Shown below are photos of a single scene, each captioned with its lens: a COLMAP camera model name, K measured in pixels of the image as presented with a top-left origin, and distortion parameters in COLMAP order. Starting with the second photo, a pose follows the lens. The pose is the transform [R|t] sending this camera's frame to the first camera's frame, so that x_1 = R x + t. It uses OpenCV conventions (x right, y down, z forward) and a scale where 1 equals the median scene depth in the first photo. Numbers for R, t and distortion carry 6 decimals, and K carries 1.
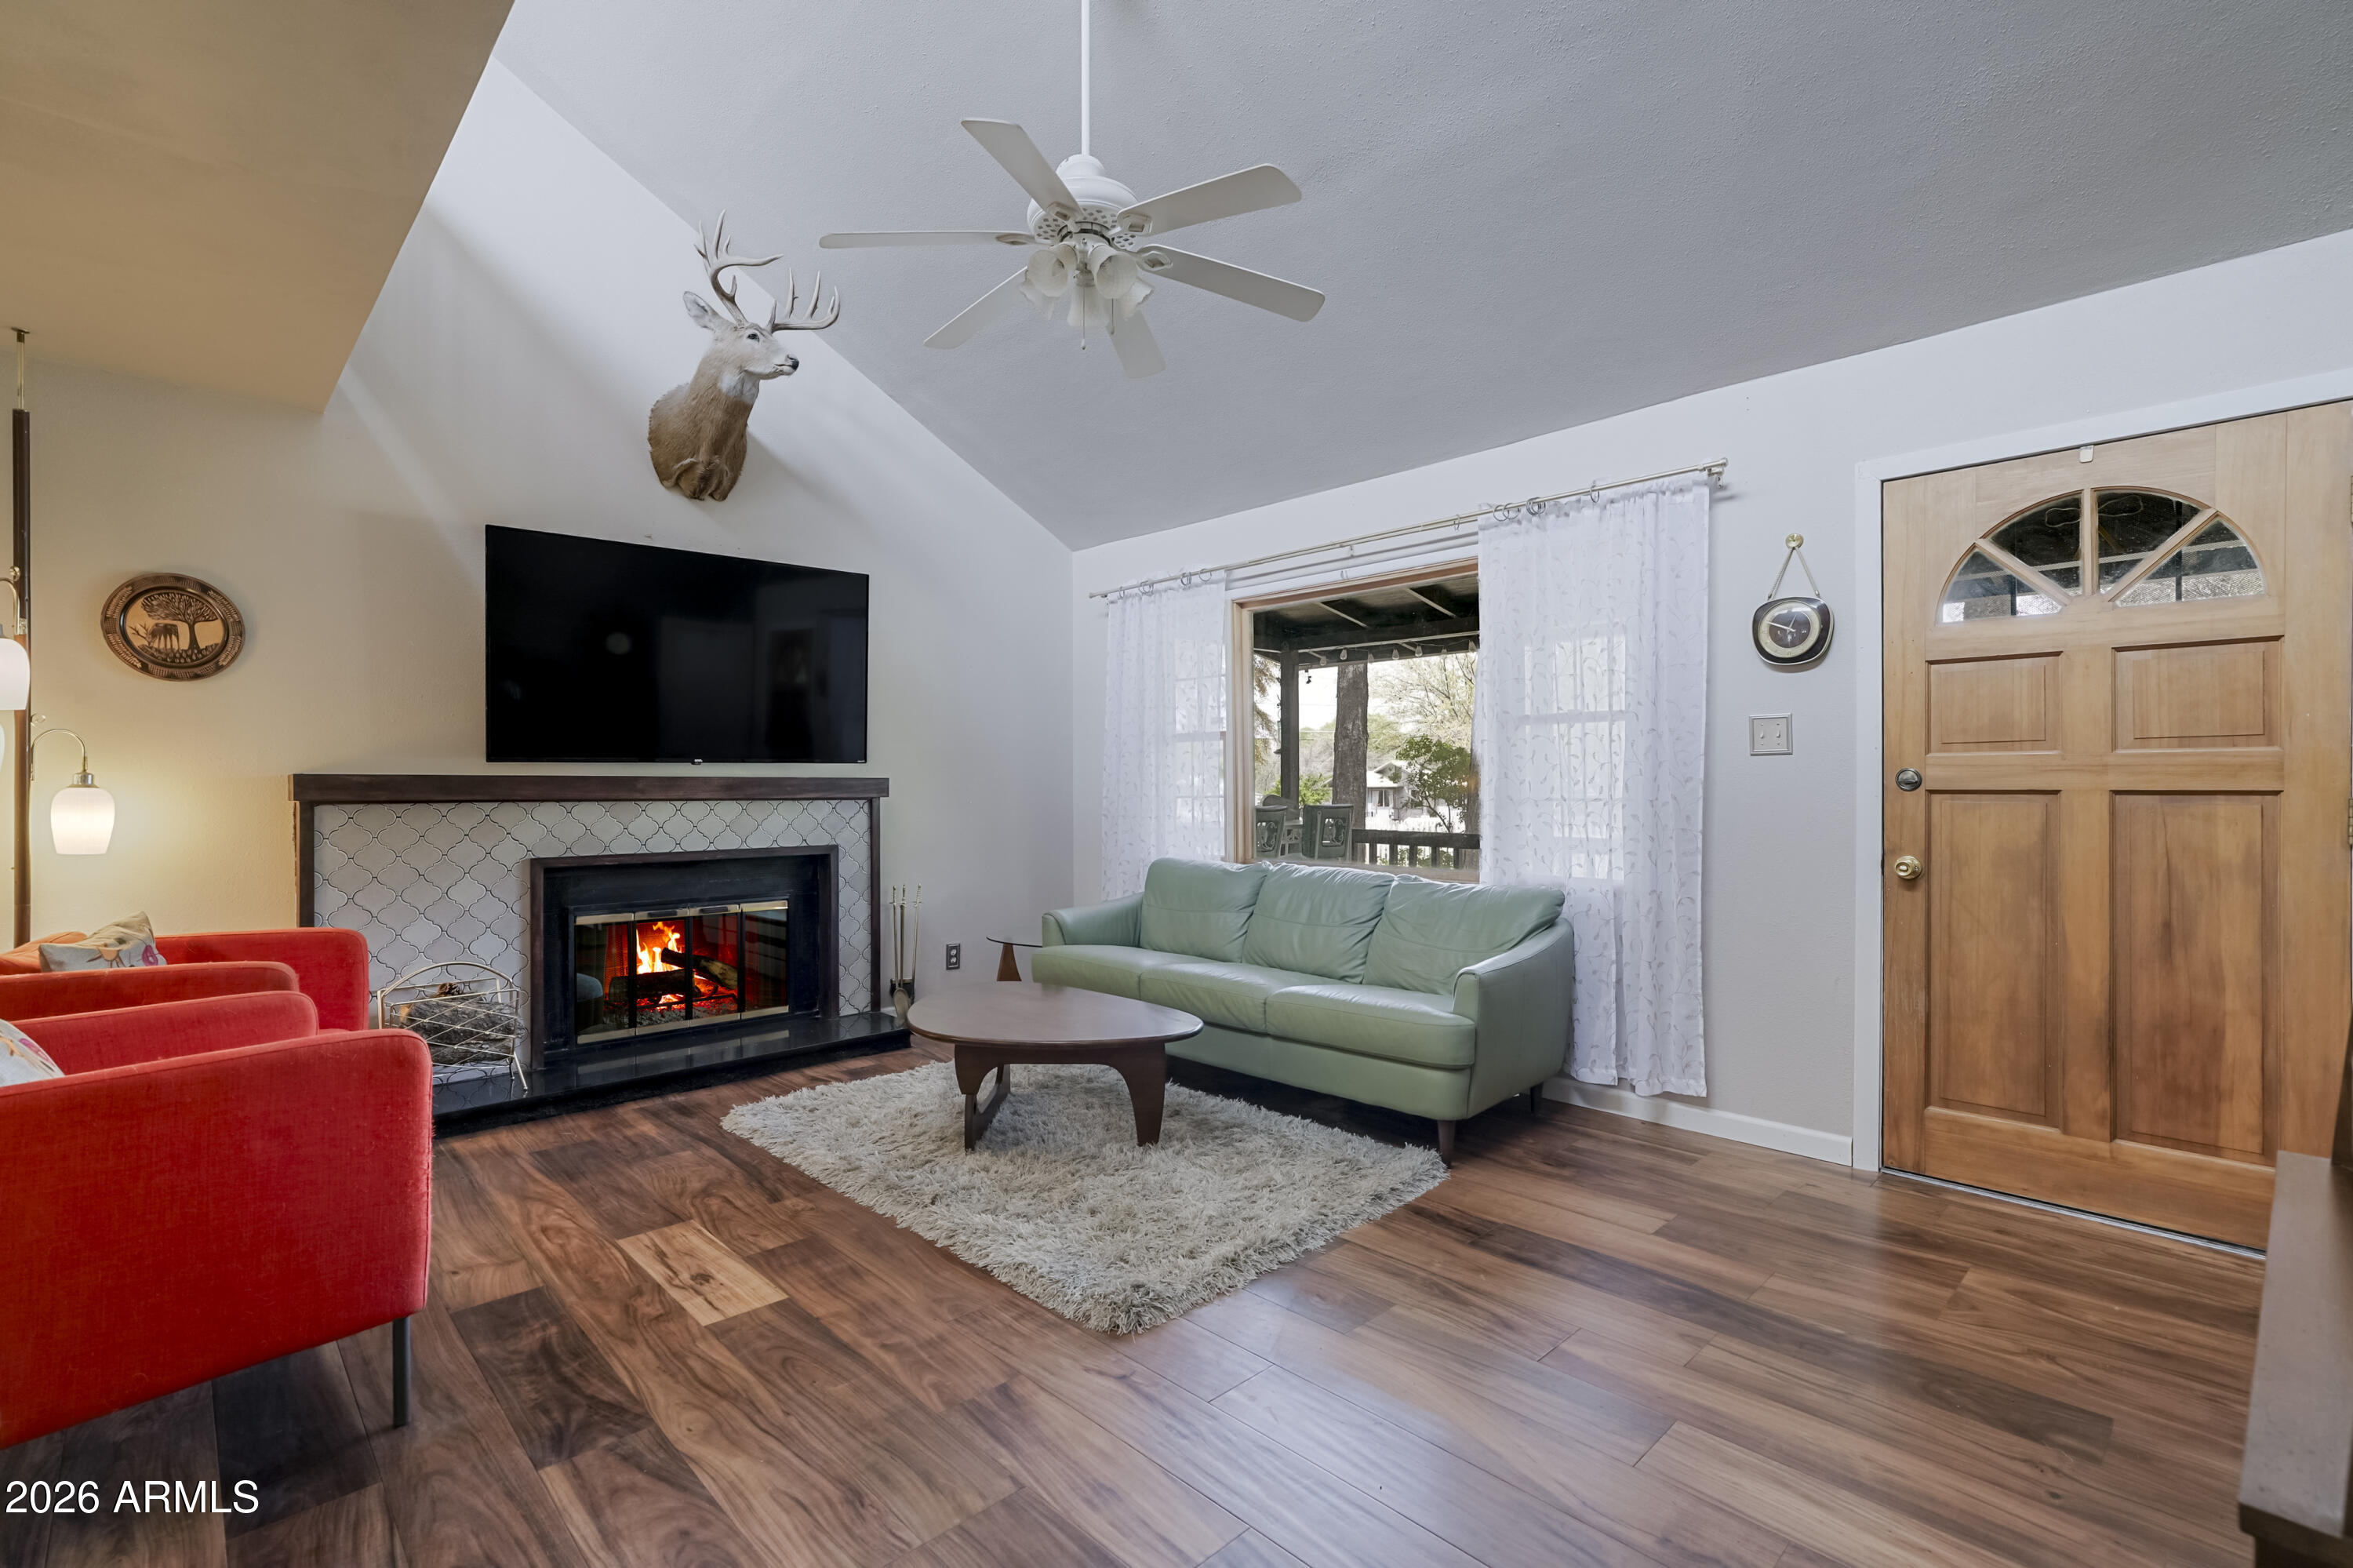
lens RADIAL K [[1070.7, 0, 1174.4], [0, 1070.7, 767.7], [0, 0, 1]] dist [0.000592, 0.000448]
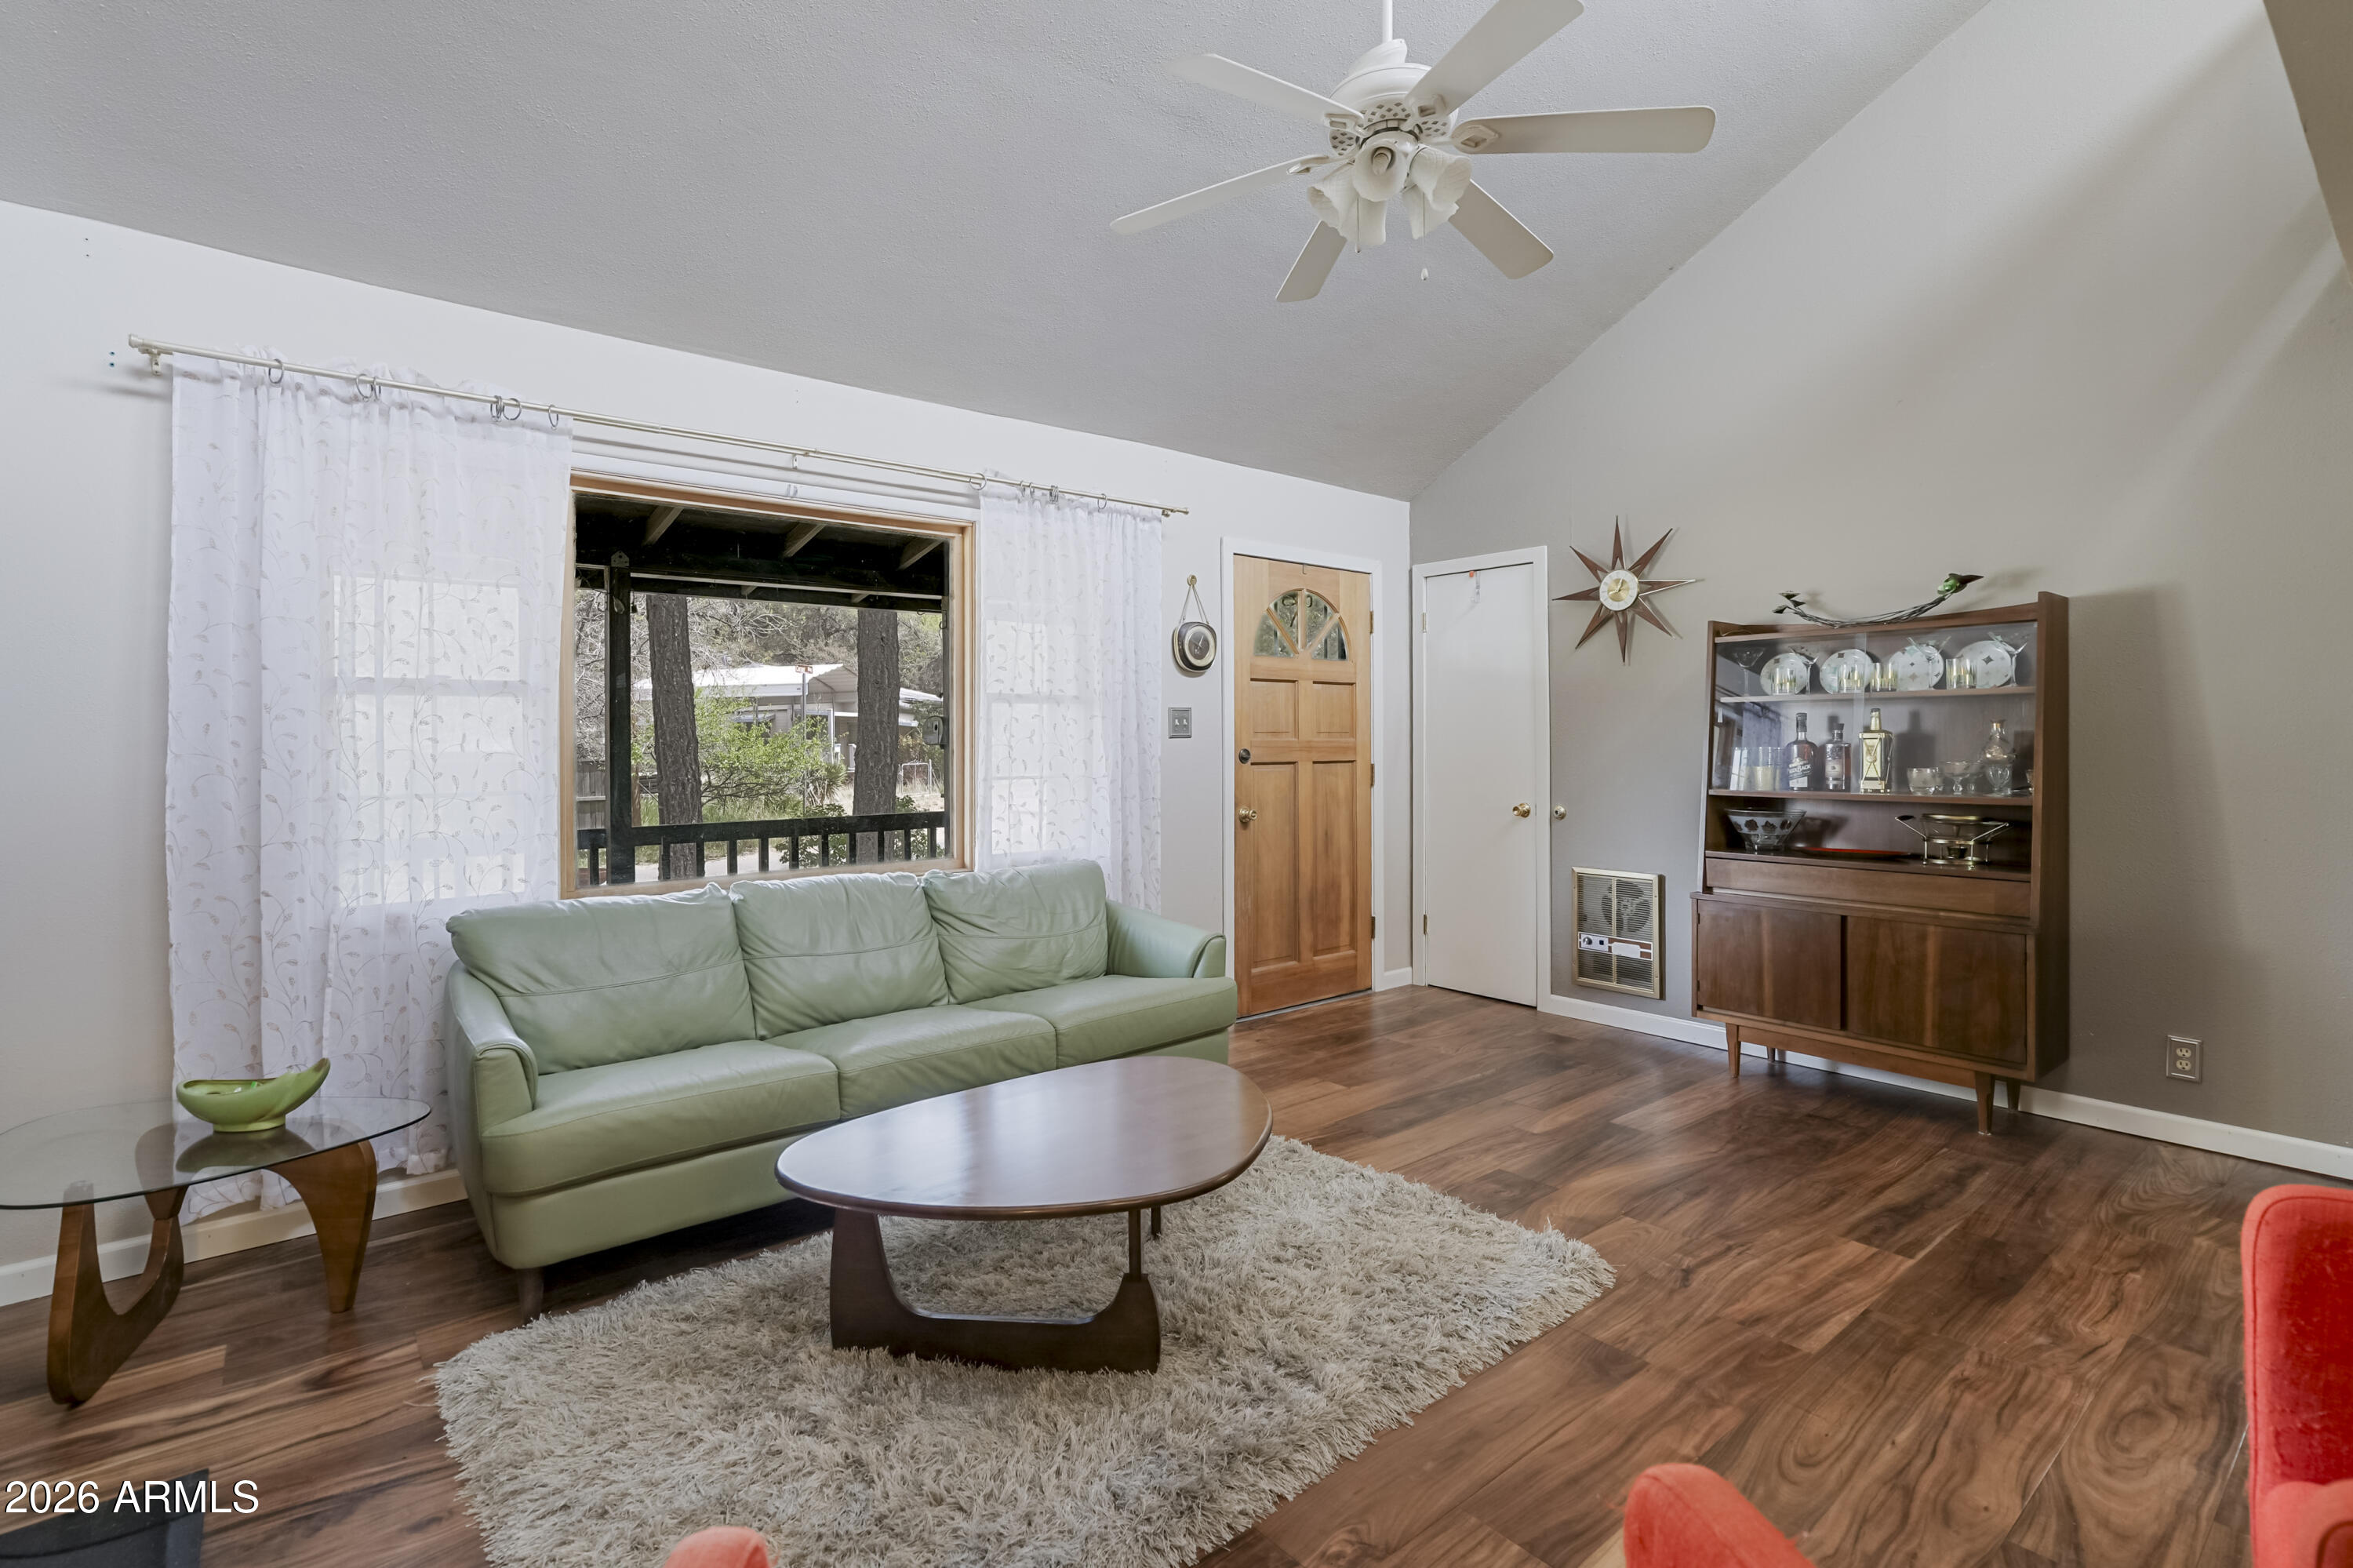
lens RADIAL K [[1102.6, 0, 1168.6], [0, 1102.6, 744.5], [0, 0, 1]] dist [0.000468, 0.000281]
pose [[0.082410, 0.003111, 0.996594, -0.764489], [-0.002833, 0.999992, -0.002887, 0.000031], [-0.996595, -0.002585, 0.082418, 0.865755]]
